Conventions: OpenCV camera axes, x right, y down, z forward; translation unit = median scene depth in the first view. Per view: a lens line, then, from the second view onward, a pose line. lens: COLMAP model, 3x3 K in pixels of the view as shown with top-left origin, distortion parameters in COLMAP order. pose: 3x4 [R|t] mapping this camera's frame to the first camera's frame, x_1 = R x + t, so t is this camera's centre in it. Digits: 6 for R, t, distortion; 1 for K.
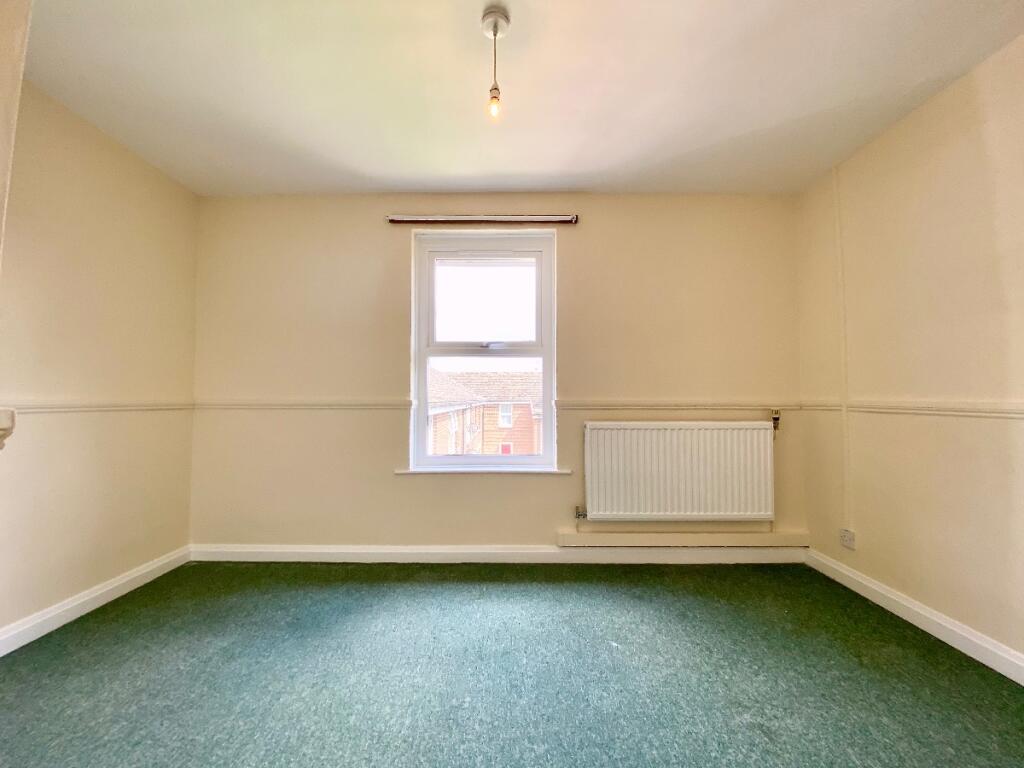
lens RADIAL K [[408.8, 0, 512.0], [0, 408.8, 384.0], [0, 0, 1]] dist [0.024916, -0.021872]
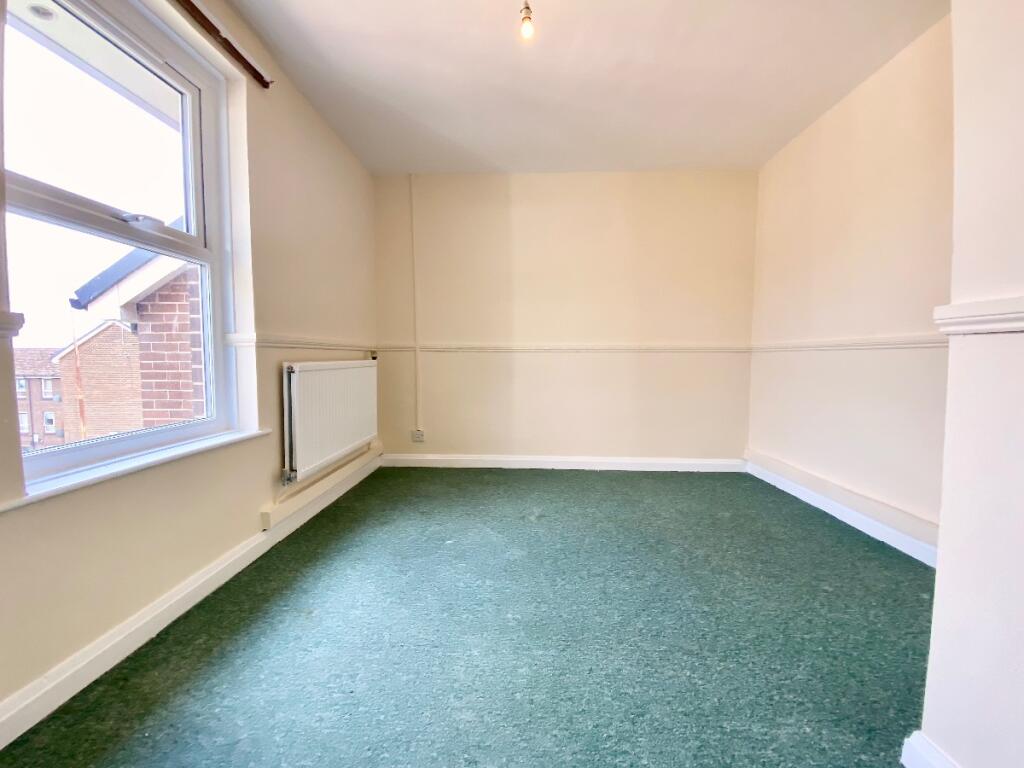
lens RADIAL K [[429.3, 0, 512.0], [0, 429.3, 384.0], [0, 0, 1]] dist [0.025948, -0.023871]
pose [[0.037458, -0.066494, 0.997083, -0.641982], [-0.041450, 0.996822, 0.068034, 0.058883], [-0.998438, -0.043878, 0.034583, 0.540413]]
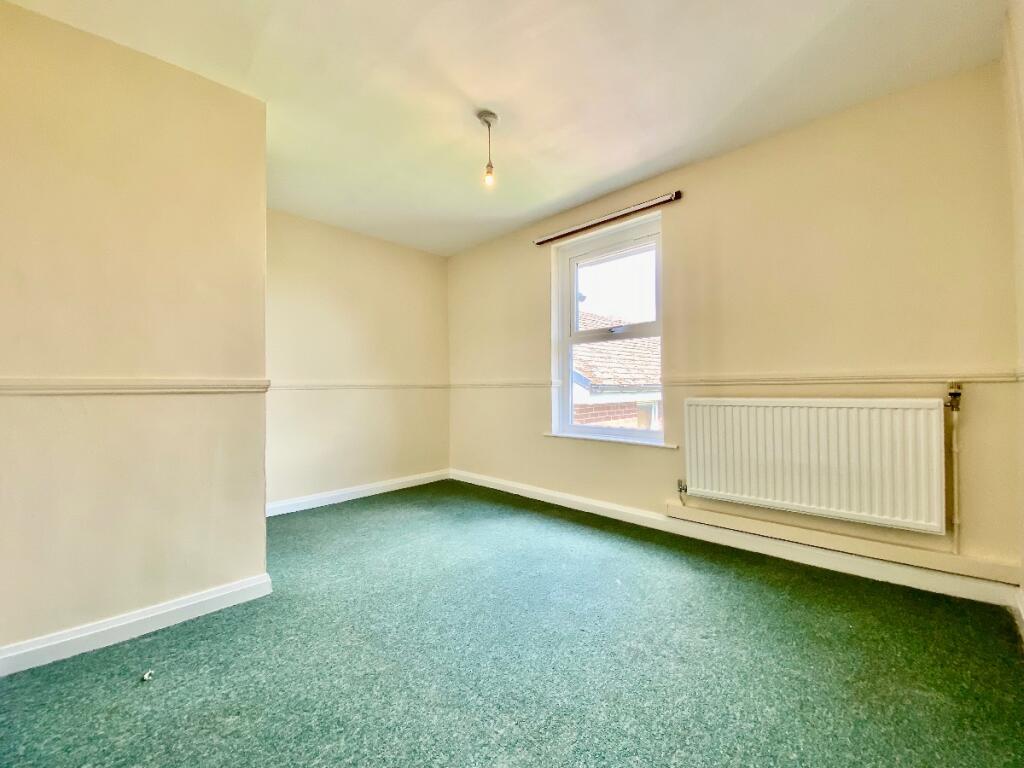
lens RADIAL K [[415.6, 0, 512.0], [0, 415.6, 384.0], [0, 0, 1]] dist [0.025392, -0.022294]
pose [[0.723271, -0.014972, -0.690402, 0.585427], [0.046414, 0.998558, 0.026968, 0.010836], [0.689003, -0.051549, 0.722923, -0.036970]]
